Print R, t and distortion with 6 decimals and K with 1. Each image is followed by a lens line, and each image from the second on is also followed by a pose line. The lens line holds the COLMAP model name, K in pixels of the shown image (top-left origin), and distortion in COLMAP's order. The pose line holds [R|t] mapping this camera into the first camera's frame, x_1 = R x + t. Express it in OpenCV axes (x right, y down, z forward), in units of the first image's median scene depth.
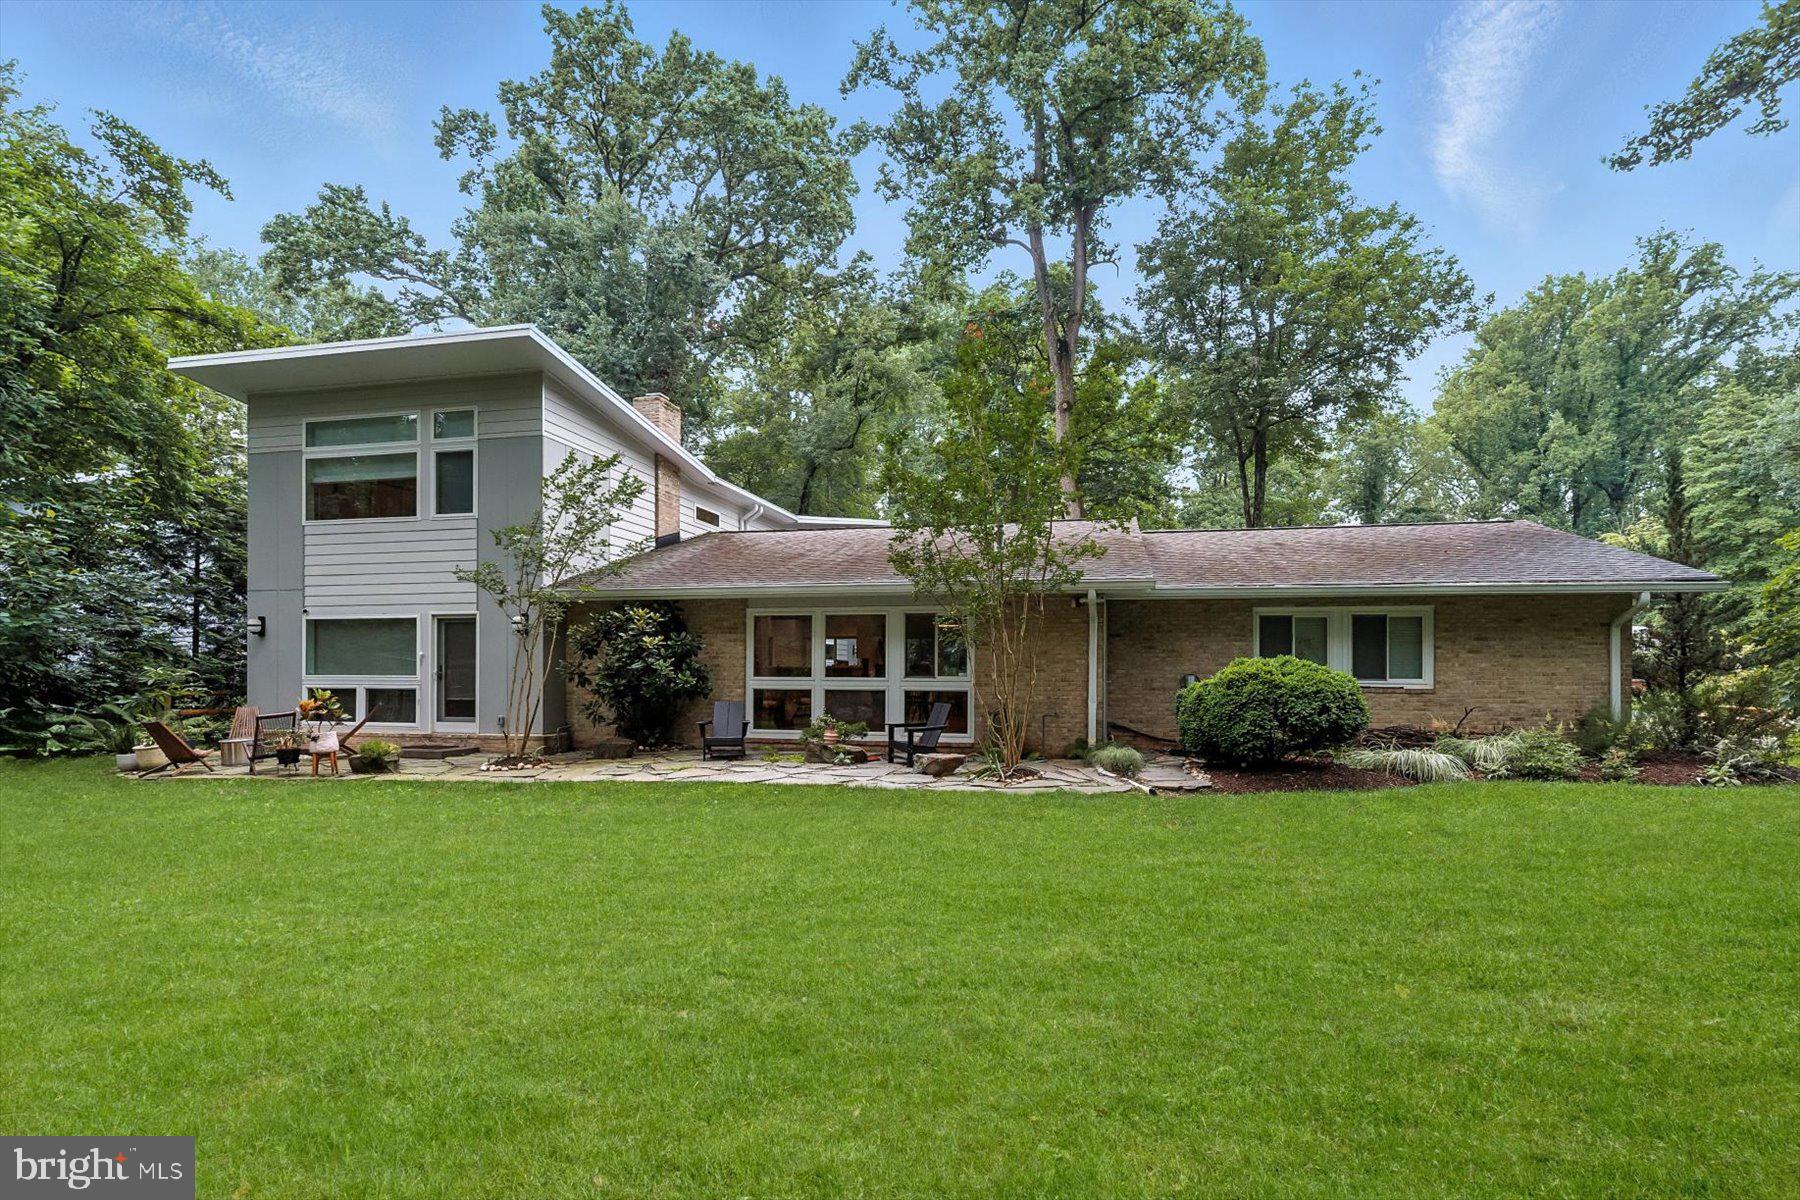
lens RADIAL K [[797.3, 0, 903.0], [0, 797.3, 655.0], [0, 0, 1]] dist [-0.000130, -0.000019]
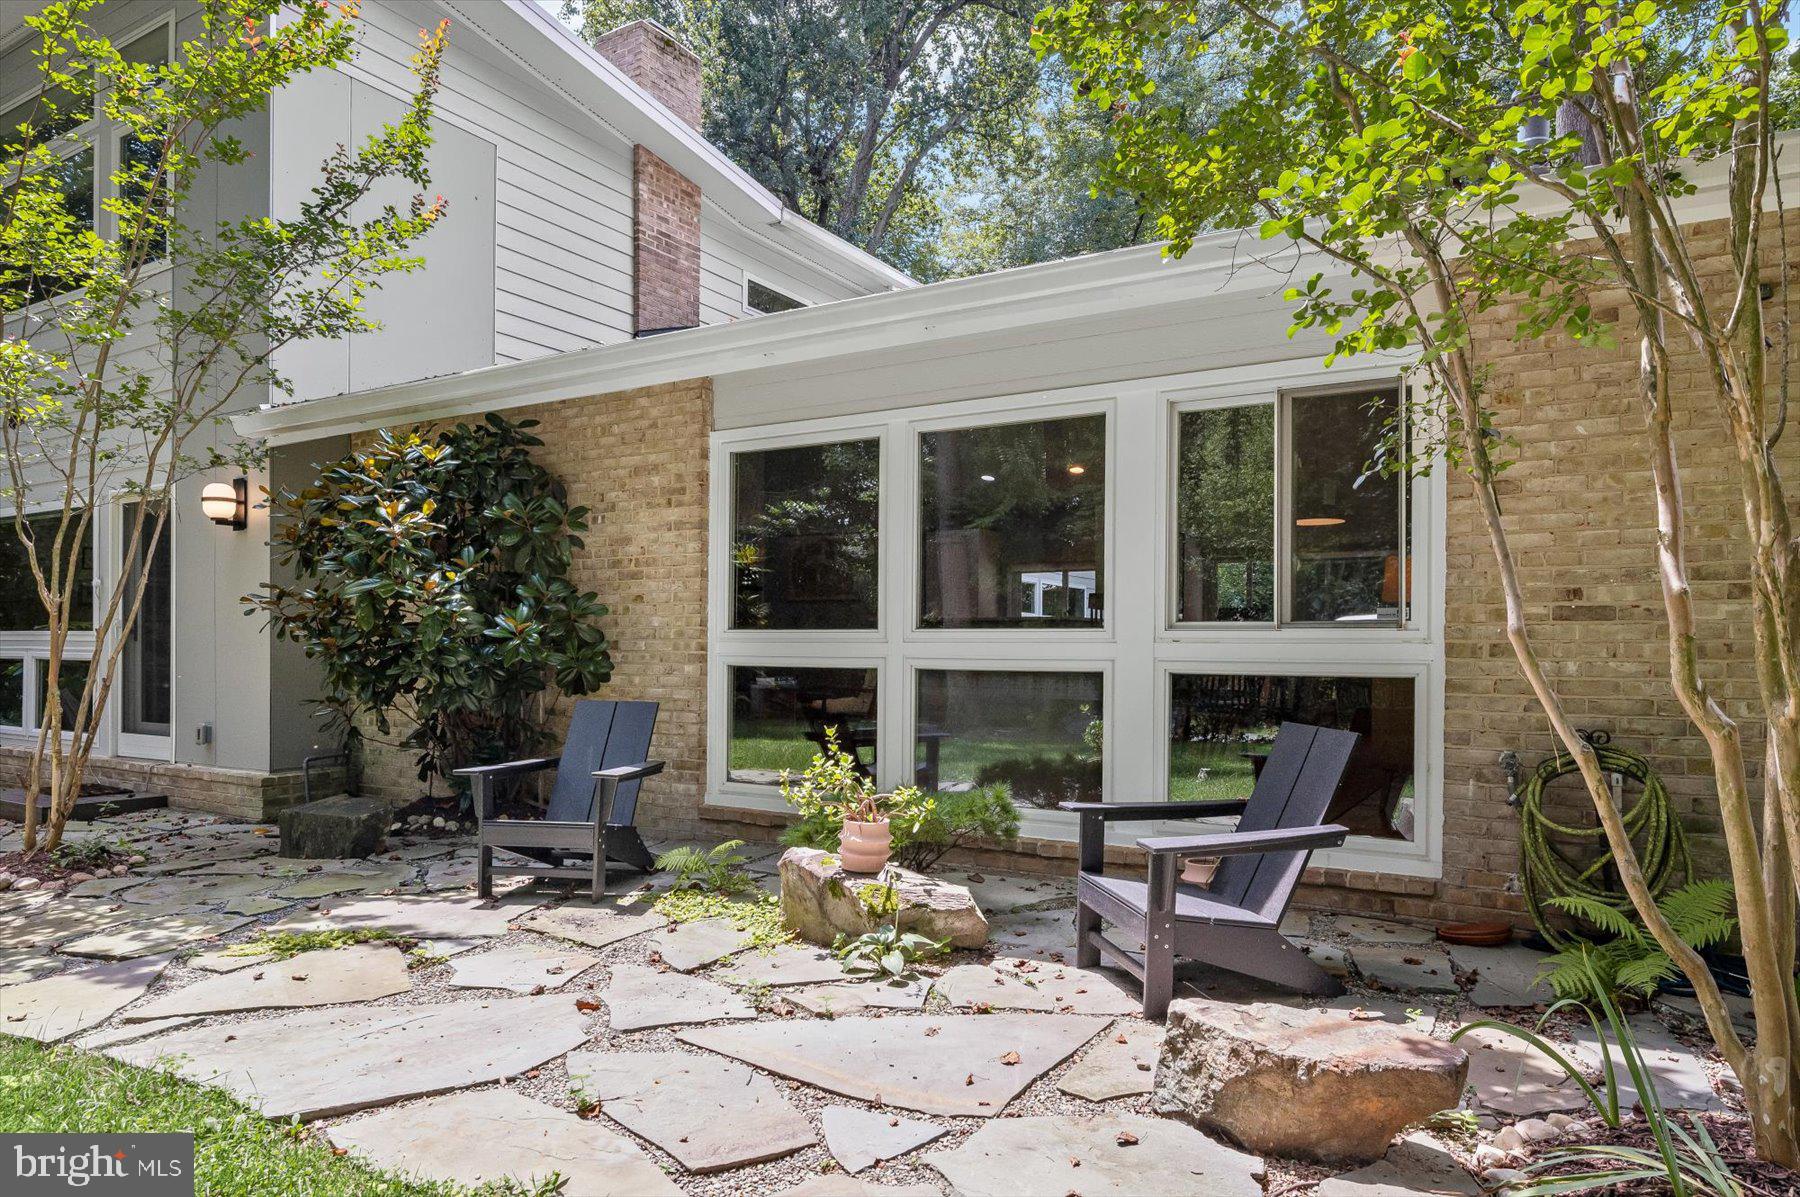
lens RADIAL K [[1066.9, 0, 899.4], [0, 1066.9, 628.1], [0, 0, 1]] dist [-0.000739, -0.000144]
pose [[0.949773, -0.003192, -0.312922, 0.026760], [0.003153, 0.999995, -0.000631, 0.026973], [0.312923, -0.000387, 0.949779, 0.584427]]
